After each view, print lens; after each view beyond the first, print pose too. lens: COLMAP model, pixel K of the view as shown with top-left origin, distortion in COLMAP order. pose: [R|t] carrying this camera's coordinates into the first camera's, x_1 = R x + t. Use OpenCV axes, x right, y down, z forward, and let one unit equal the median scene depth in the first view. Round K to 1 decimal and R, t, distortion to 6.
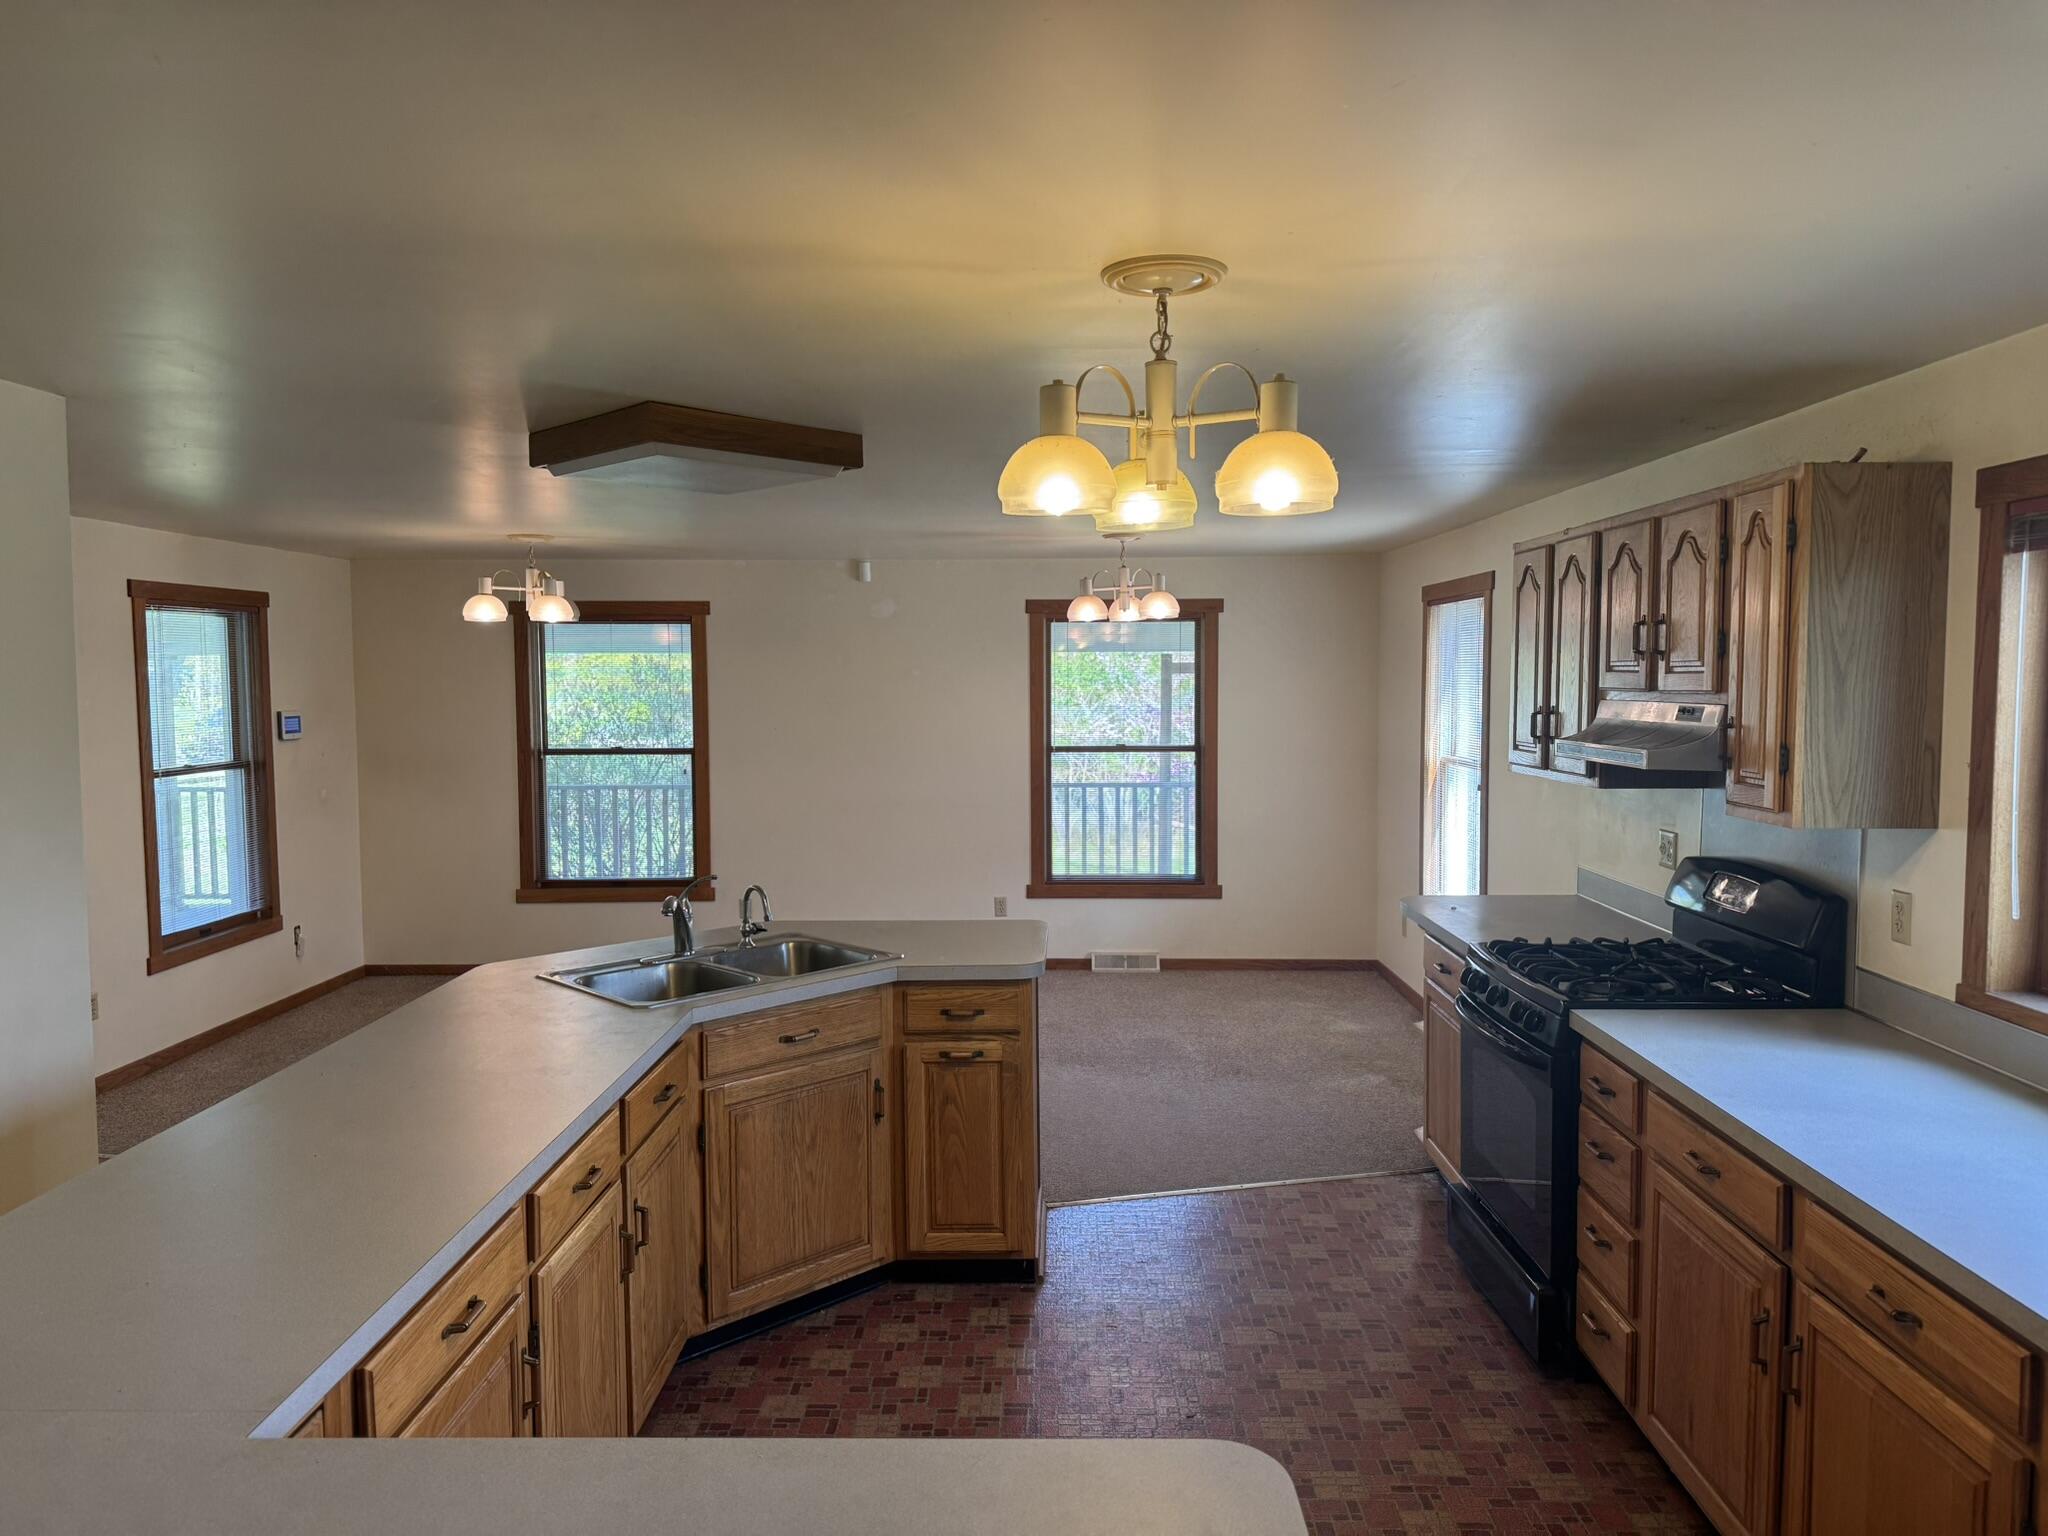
lens RADIAL K [[1408.6, 0, 1024.0], [0, 1408.6, 768.0], [0, 0, 1]] dist [0.019423, -0.037044]
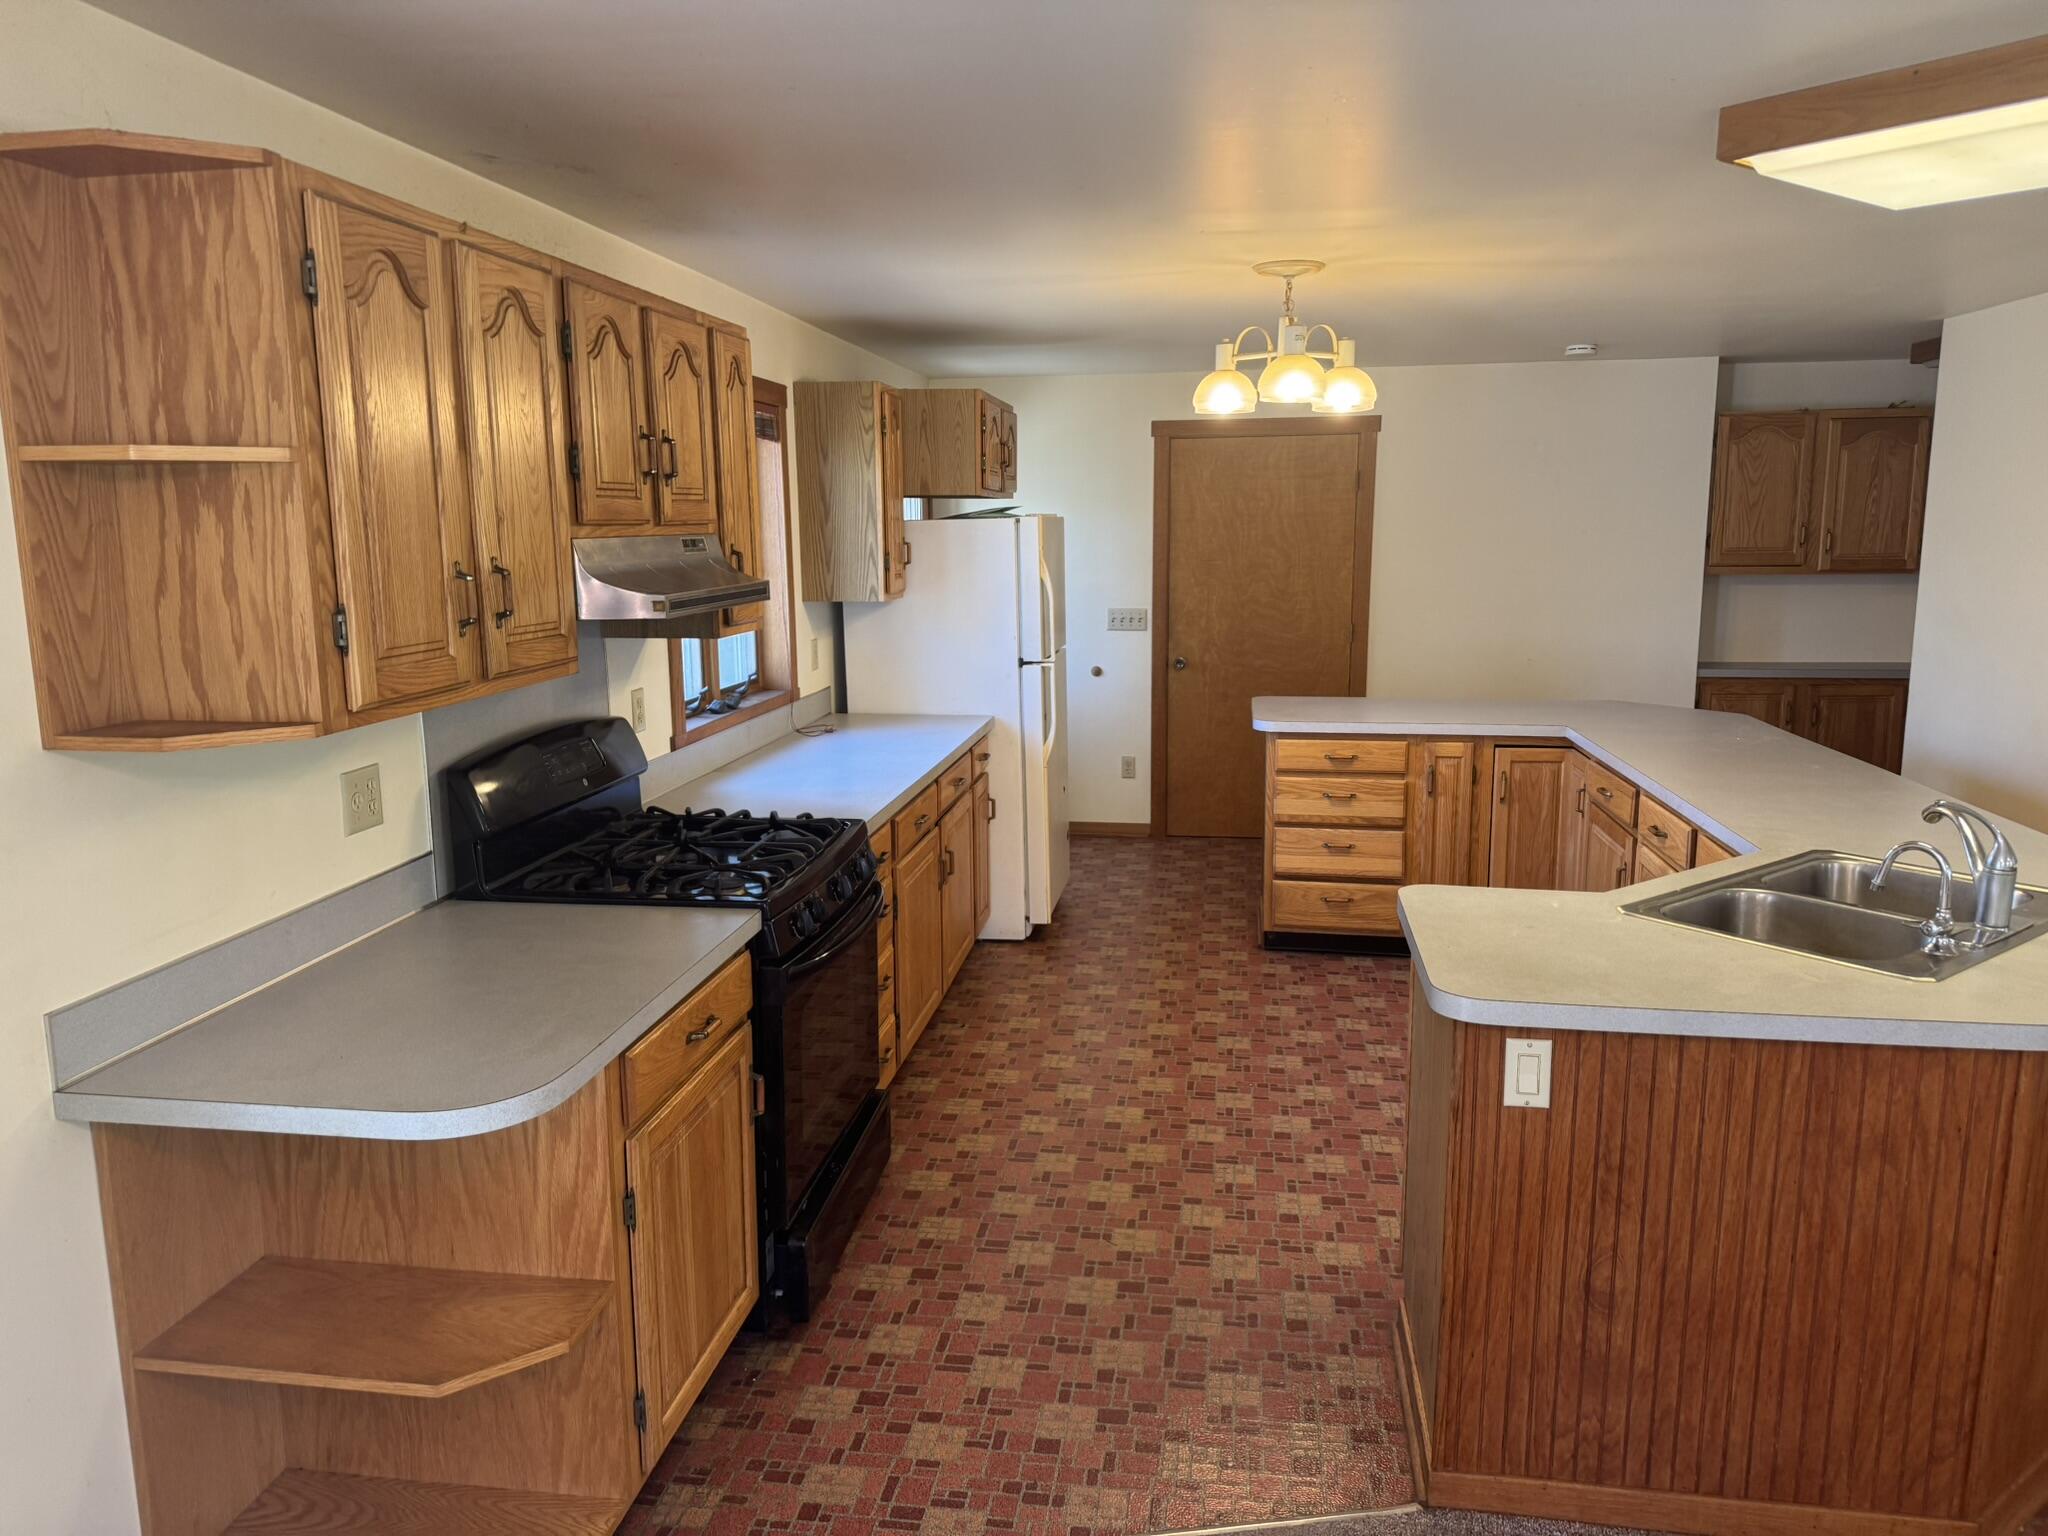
lens RADIAL K [[1403.1, 0, 1024.0], [0, 1403.1, 768.0], [0, 0, 1]] dist [0.083527, -0.143324]
pose [[-0.990873, -0.013758, 0.134092, 0.123586], [0.019447, 0.969781, 0.243199, -0.120263], [-0.133385, 0.243587, -0.960663, 1.928510]]
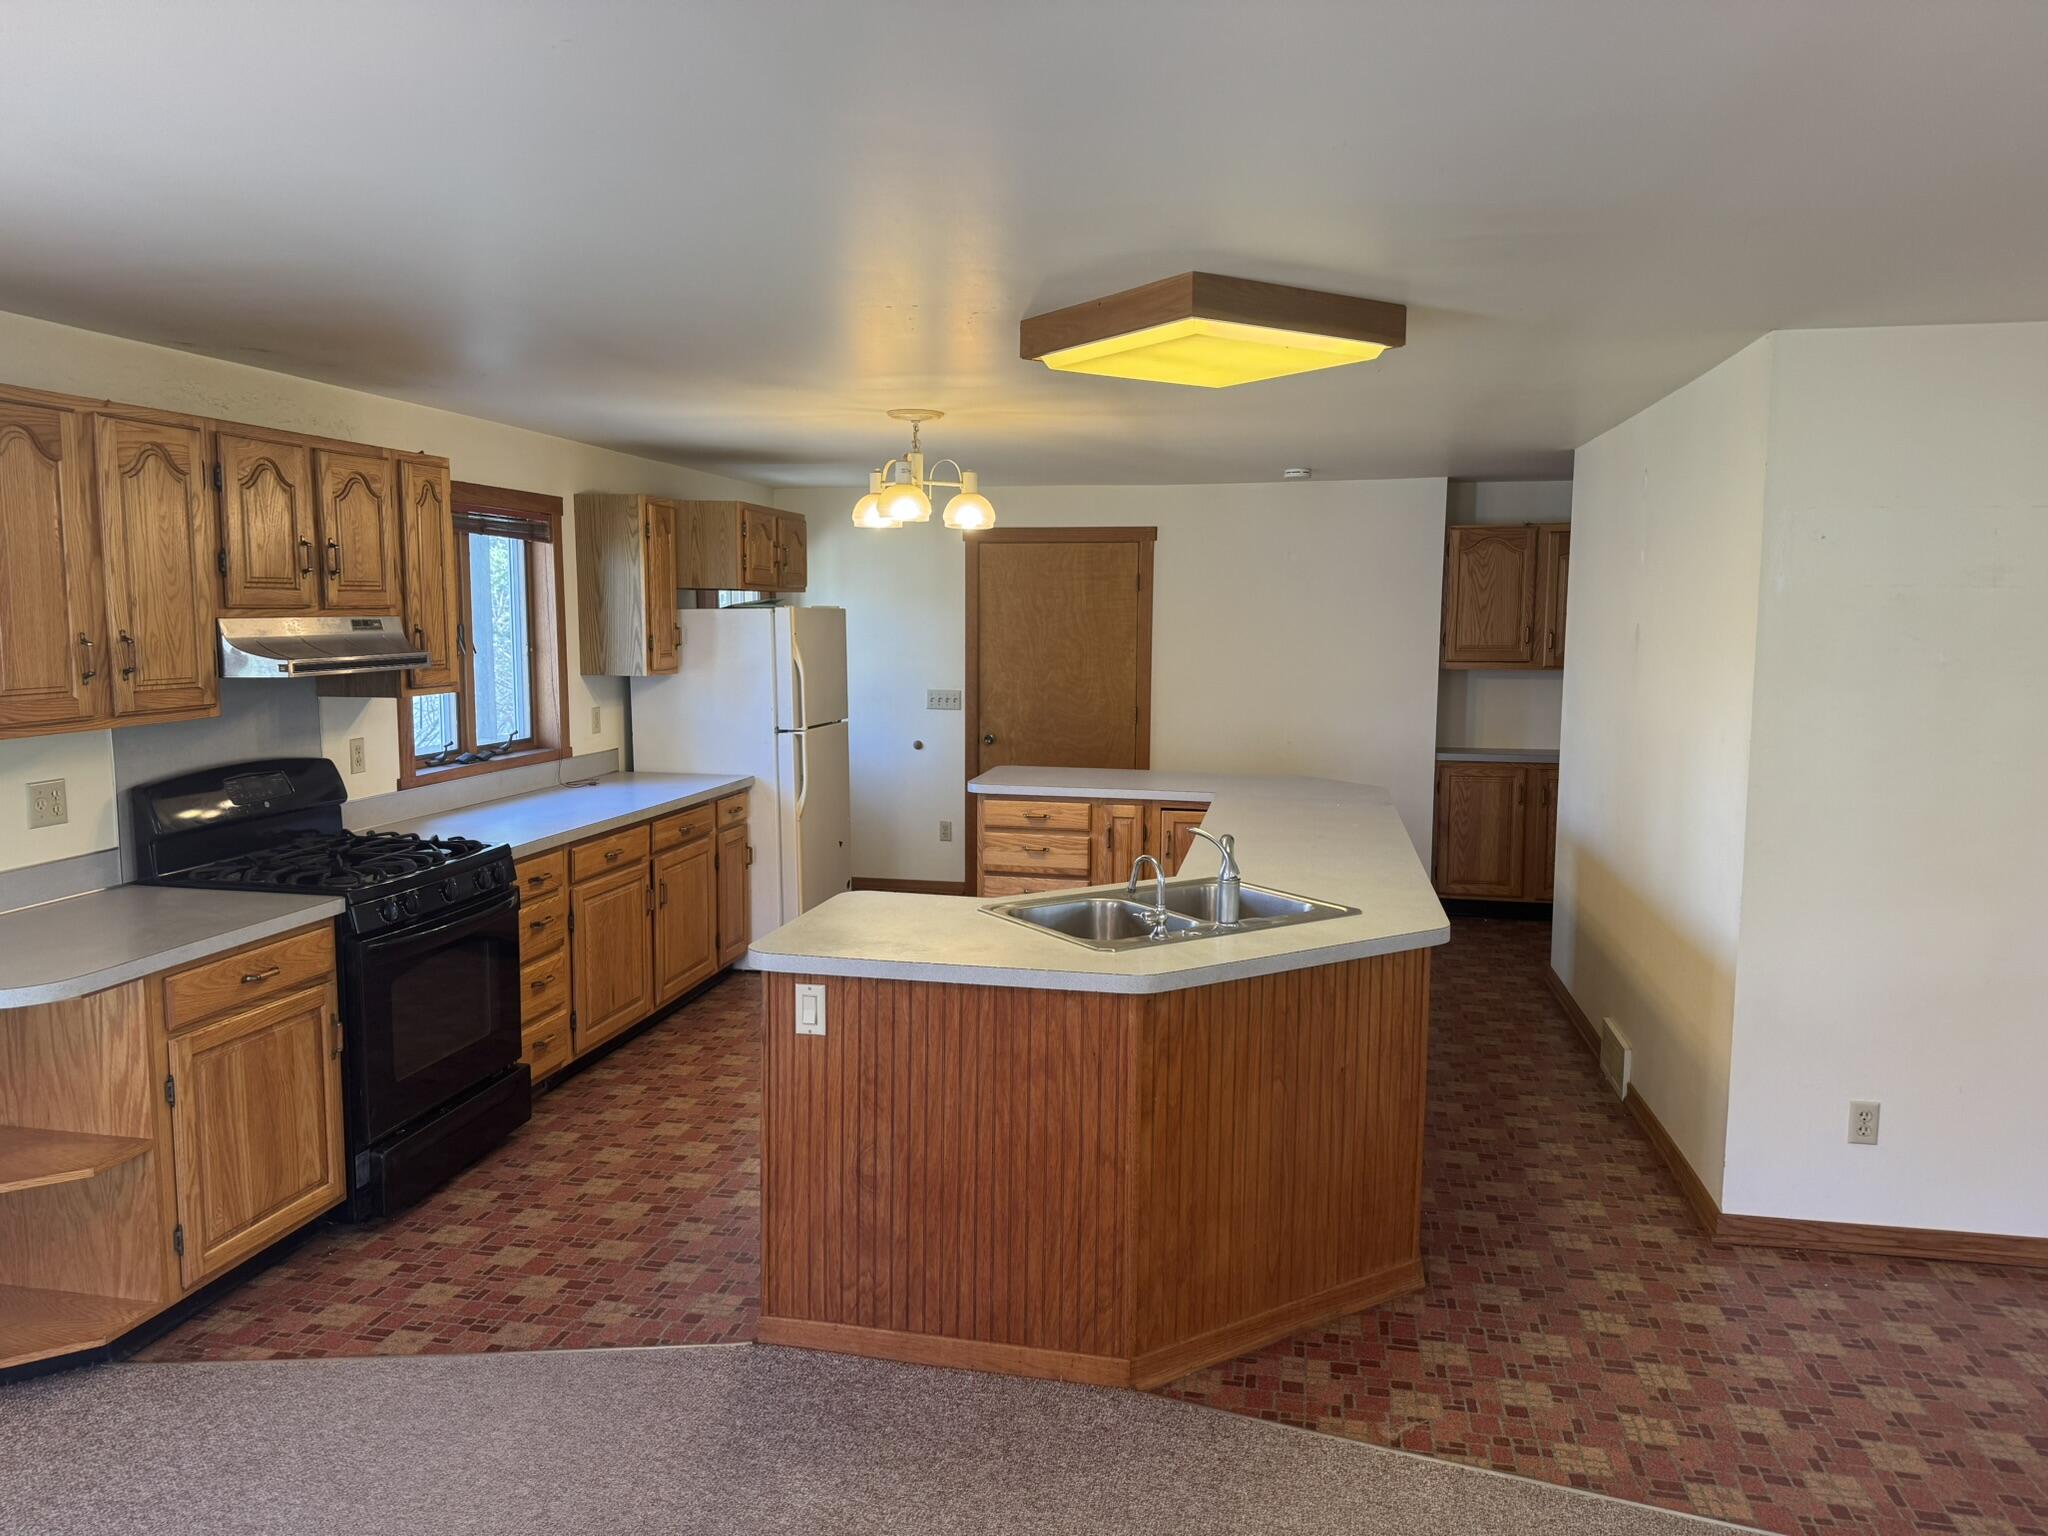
lens RADIAL K [[1408.6, 0, 1024.0], [0, 1408.6, 768.0], [0, 0, 1]] dist [0.019423, -0.037044]
pose [[-0.983126, -0.022157, 0.181585, -0.318754], [0.010827, 0.983850, 0.178667, -0.130116], [-0.182611, 0.177618, -0.967008, 2.120430]]
